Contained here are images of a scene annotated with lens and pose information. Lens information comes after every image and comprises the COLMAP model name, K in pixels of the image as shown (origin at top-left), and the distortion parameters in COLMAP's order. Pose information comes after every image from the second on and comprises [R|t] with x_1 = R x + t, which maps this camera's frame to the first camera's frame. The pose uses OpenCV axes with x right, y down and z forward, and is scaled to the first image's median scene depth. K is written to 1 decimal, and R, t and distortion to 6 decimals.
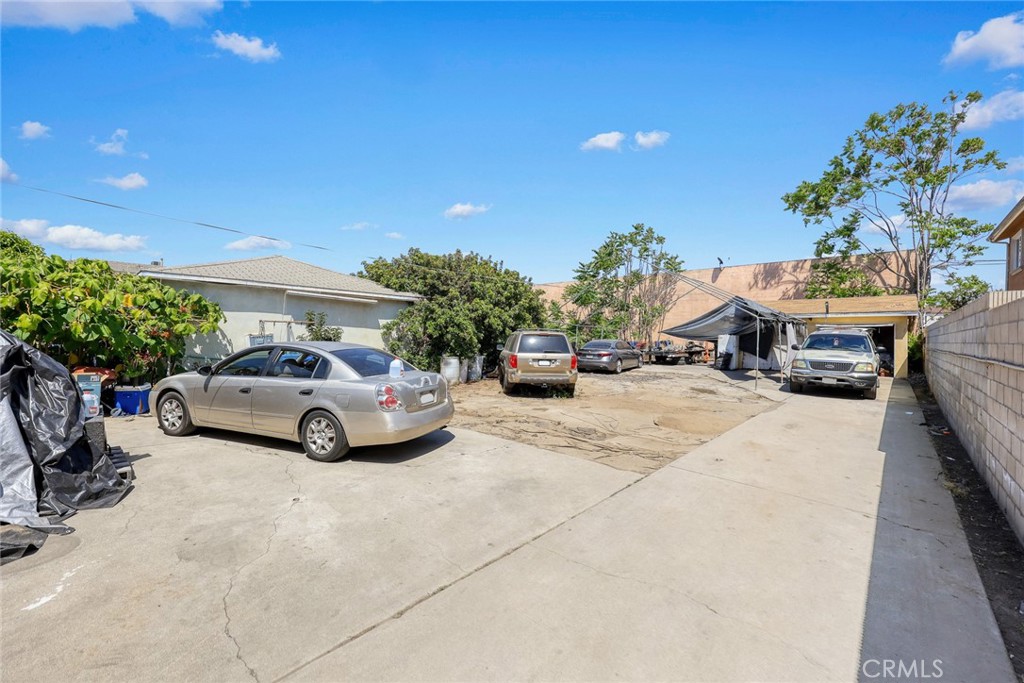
lens RADIAL K [[415.0, 0, 512.0], [0, 415.0, 341.5], [0, 0, 1]] dist [0.000291, 0.000105]
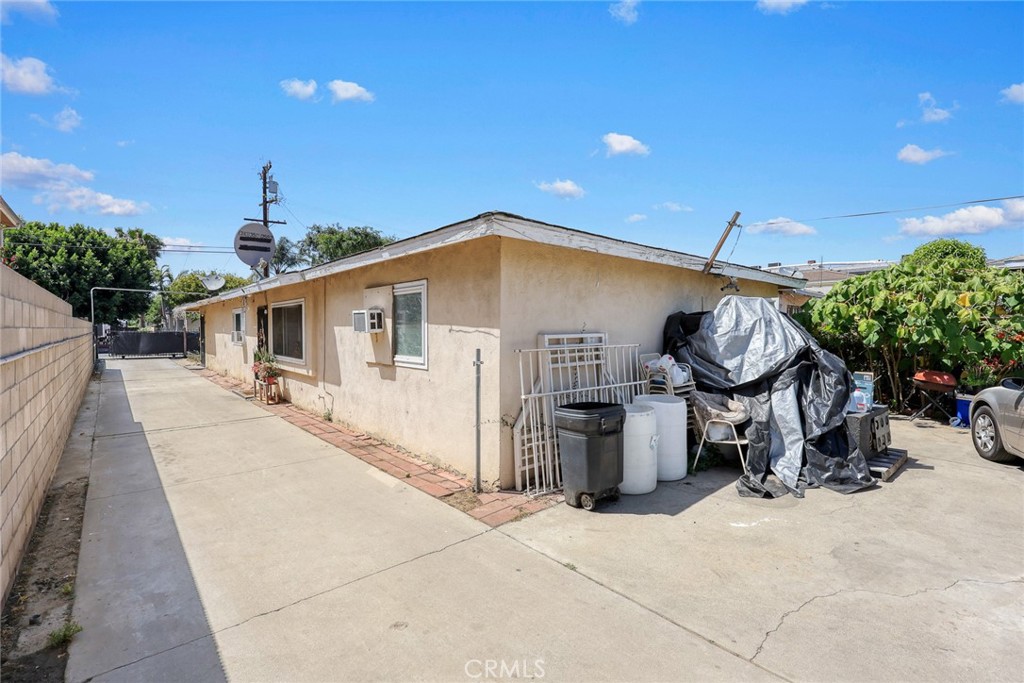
lens RADIAL K [[459.1, 0, 512.0], [0, 459.1, 341.5], [0, 0, 1]] dist [0.001279, 0.000139]
pose [[-0.107843, 0.002926, -0.994164, 0.314097], [-0.013192, 0.999903, 0.004374, 0.001891], [0.994080, 0.013586, -0.107794, 0.239155]]
